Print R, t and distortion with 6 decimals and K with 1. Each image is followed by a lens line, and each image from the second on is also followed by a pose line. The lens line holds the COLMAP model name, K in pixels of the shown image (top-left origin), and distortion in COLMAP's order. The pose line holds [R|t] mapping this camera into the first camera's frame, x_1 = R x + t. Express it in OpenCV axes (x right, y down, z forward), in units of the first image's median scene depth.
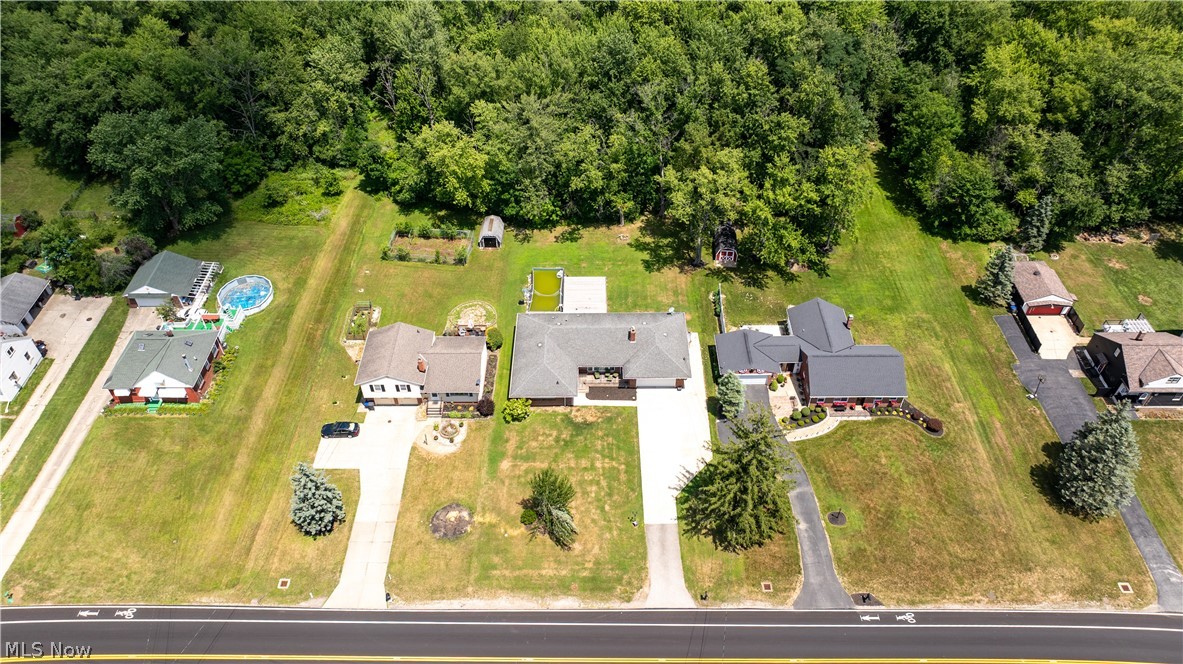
lens RADIAL K [[833.8, 0, 595.3], [0, 833.8, 327.4], [0, 0, 1]] dist [-0.018389, 0.003552]
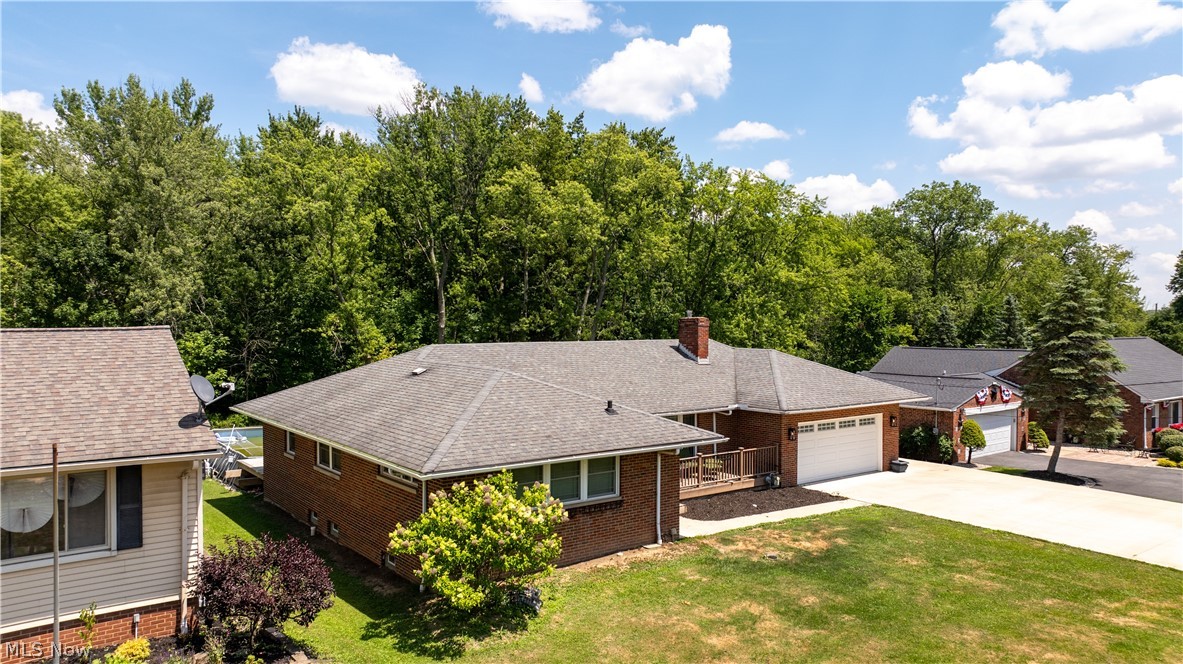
lens RADIAL K [[833.0, 0, 591.5], [0, 833.0, 332.0], [0, 0, 1]] dist [-0.052448, 0.061241]
pose [[0.802506, -0.001827, 0.596641, -0.166394], [0.410076, 0.728055, -0.549339, 0.158843], [-0.433384, 0.685516, 0.585018, 0.854137]]
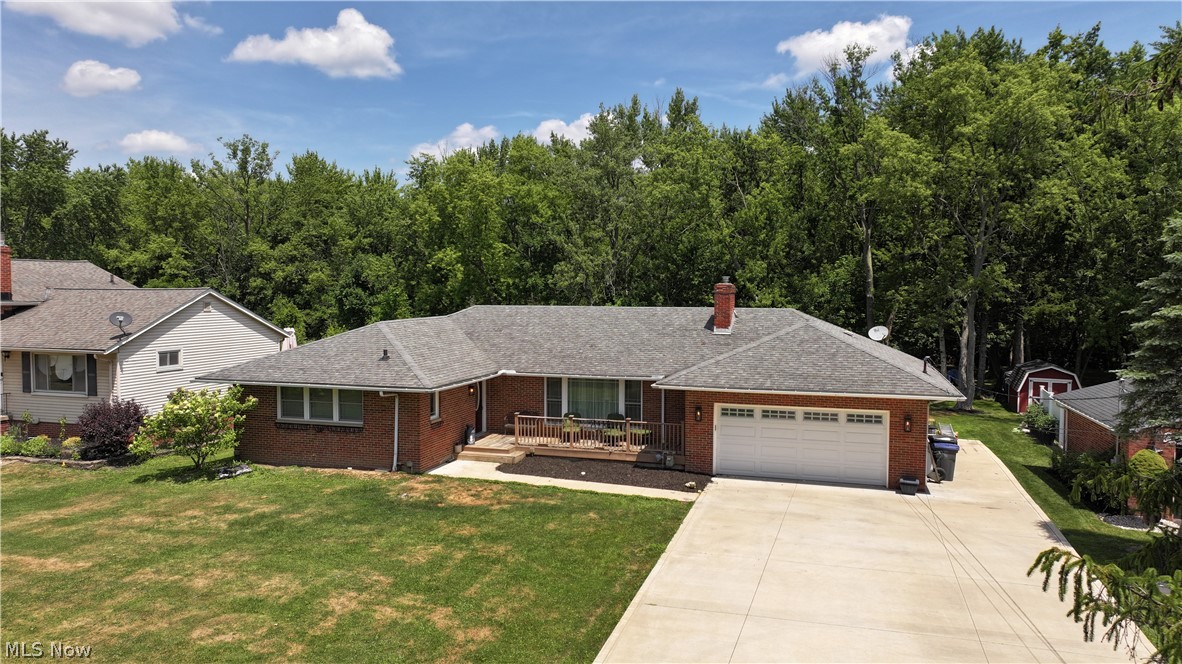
lens RADIAL K [[832.0, 0, 596.9], [0, 832.0, 332.5], [0, 0, 1]] dist [0.003544, -0.000481]
pose [[0.955900, 0.025518, -0.292581, 0.086971], [-0.211179, 0.752052, -0.624357, 0.199903], [0.204103, 0.658609, 0.724276, 0.811054]]
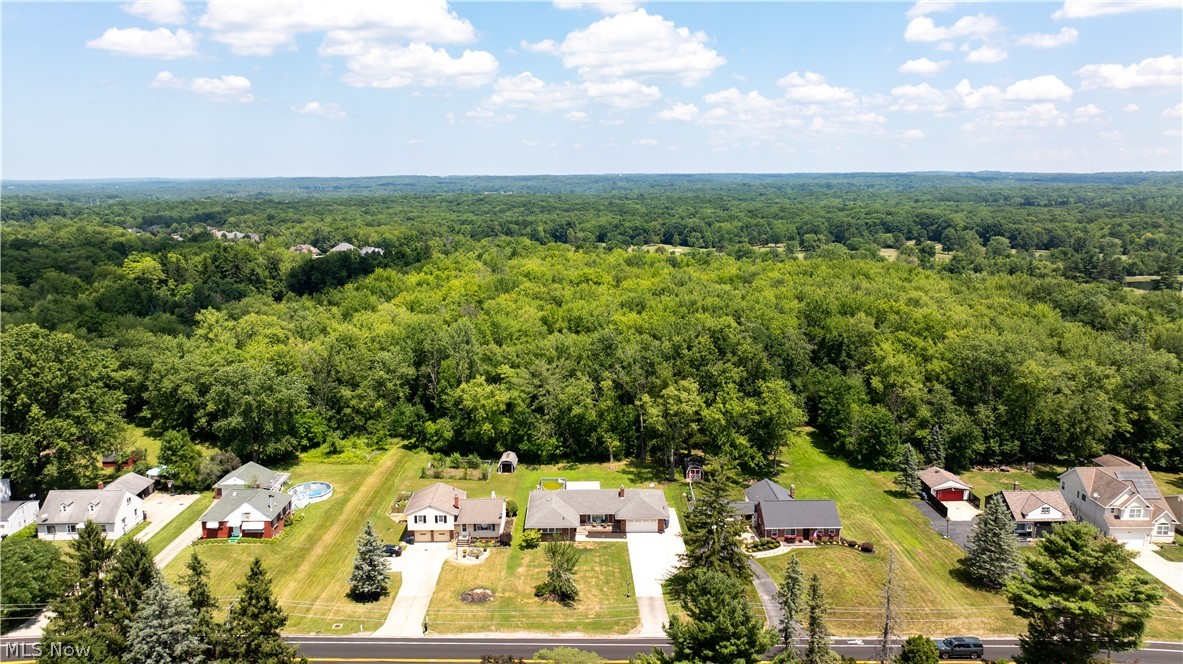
lens RADIAL K [[833.8, 0, 595.3], [0, 833.8, 327.4], [0, 0, 1]] dist [-0.018389, 0.003552]
pose [[0.999803, -0.001669, 0.019789, -0.021242], [0.012382, 0.831470, -0.555432, 0.515489], [-0.015527, 0.555567, 0.831327, -0.201674]]
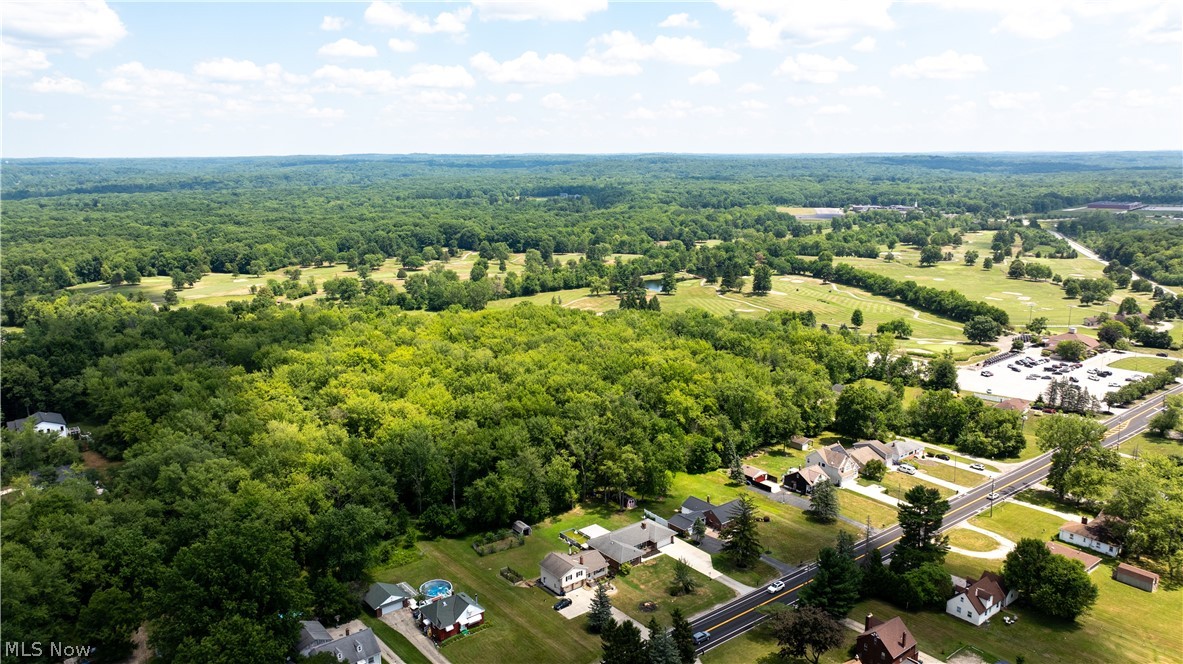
lens RADIAL K [[840.2, 0, 591.5], [0, 840.2, 332.0], [0, 0, 1]] dist [-0.003120, -0.105122]
pose [[0.781500, -0.134847, 0.609158, -1.289921], [0.437241, 0.814858, -0.380562, 0.360379], [-0.445060, 0.563758, 0.695772, -0.683109]]
